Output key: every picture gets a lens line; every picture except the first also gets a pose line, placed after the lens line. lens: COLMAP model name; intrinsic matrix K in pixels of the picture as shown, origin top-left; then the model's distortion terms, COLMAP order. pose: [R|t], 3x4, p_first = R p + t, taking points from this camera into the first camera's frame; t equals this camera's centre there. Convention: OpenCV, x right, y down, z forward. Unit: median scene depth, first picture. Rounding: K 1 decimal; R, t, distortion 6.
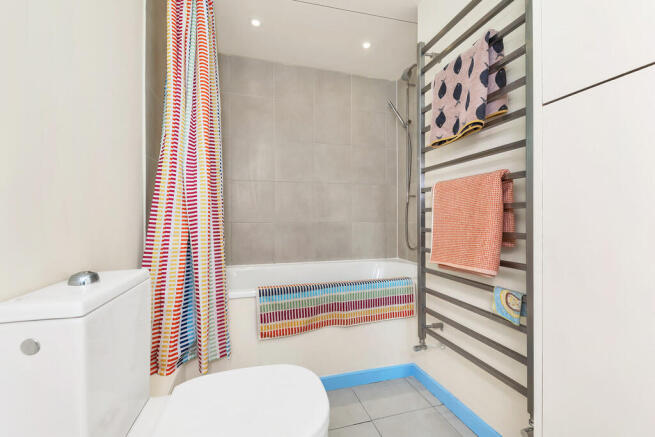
lens RADIAL K [[278.8, 0, 327.6], [0, 278.8, 218.5], [0, 0, 1]] dist [0.000942, 0.000065]
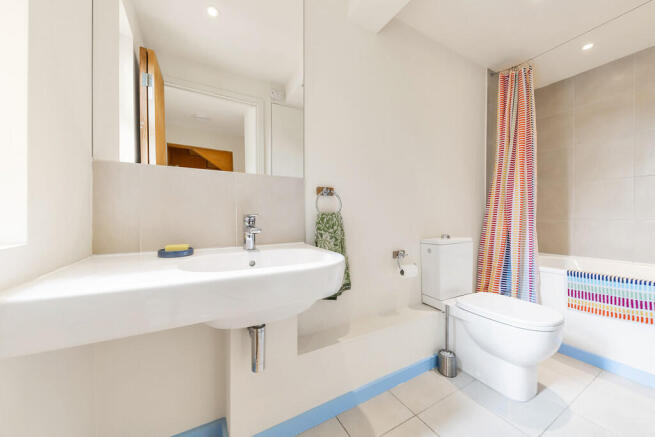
lens RADIAL K [[239.1, 0, 327.5], [0, 239.1, 217.3], [0, 0, 1]] dist [0.000265, 0.000030]
pose [[0.242509, 0.003881, -0.970141, 0.580767], [0.004057, 0.999979, 0.005014, -0.005065], [0.970141, -0.005152, 0.242489, -0.373729]]
